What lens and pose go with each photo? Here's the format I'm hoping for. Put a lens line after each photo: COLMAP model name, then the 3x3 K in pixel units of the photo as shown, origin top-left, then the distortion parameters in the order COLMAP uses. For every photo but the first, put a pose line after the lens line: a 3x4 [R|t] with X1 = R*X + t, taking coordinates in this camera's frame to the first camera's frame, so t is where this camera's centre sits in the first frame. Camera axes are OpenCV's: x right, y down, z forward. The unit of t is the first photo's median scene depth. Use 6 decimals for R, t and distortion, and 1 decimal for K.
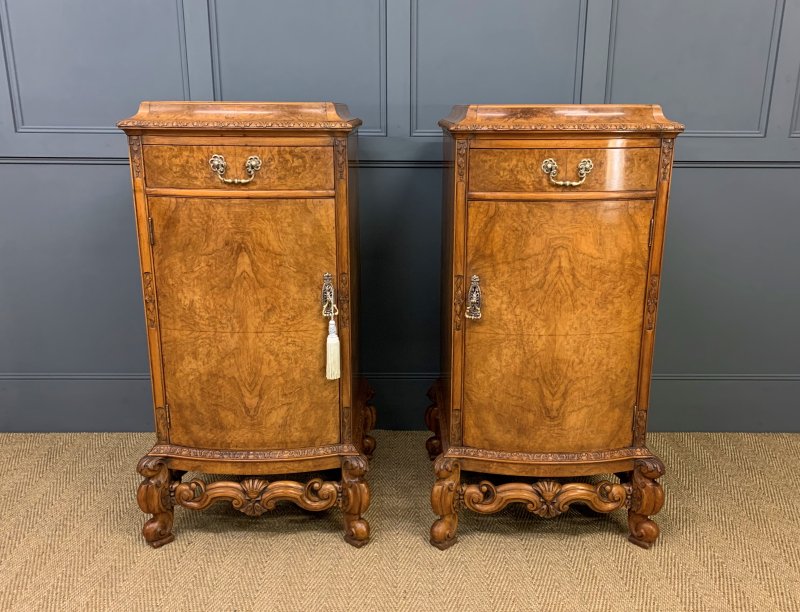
lens RADIAL K [[747.3, 0, 406.1], [0, 747.3, 317.8], [0, 0, 1]] dist [0.148489, -0.381896]
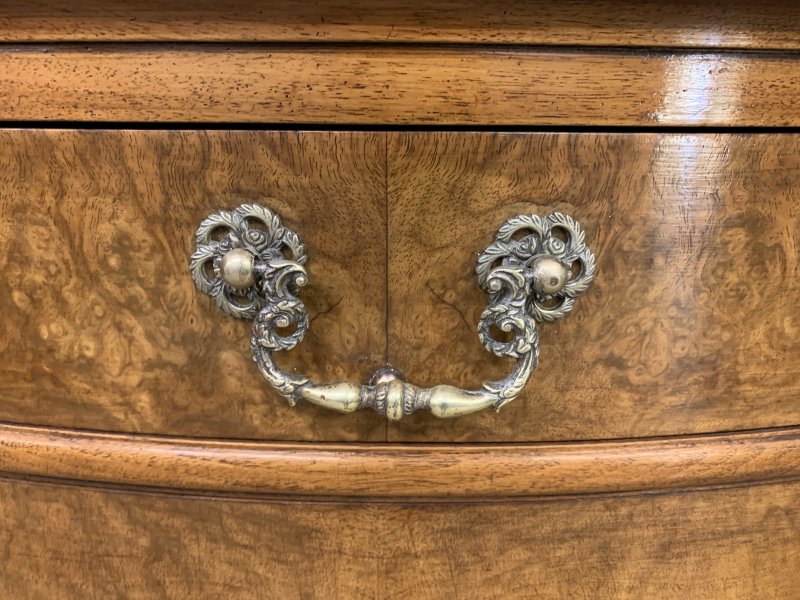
lens RADIAL K [[635.5, 0, 400.0], [0, 635.5, 300.0], [0, 0, 1]] dist [-0.004540, -0.002130]
pose [[0.999939, 0.010495, -0.003359, 0.198863], [-0.010396, 0.999548, 0.028193, -0.182966], [0.003653, -0.028156, 0.999597, 0.824683]]
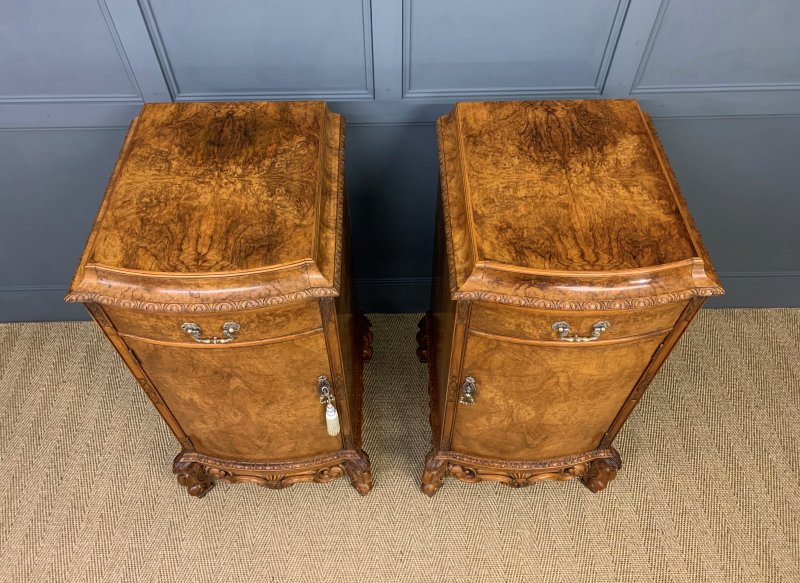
lens RADIAL K [[626.1, 0, 393.9], [0, 626.1, 280.4], [0, 0, 1]] dist [0.107831, -0.279851]
pose [[0.999924, -0.011839, -0.003502, -0.004883], [0.011591, 0.802589, 0.596420, -0.641146], [-0.004250, -0.596415, 0.802665, 0.398676]]
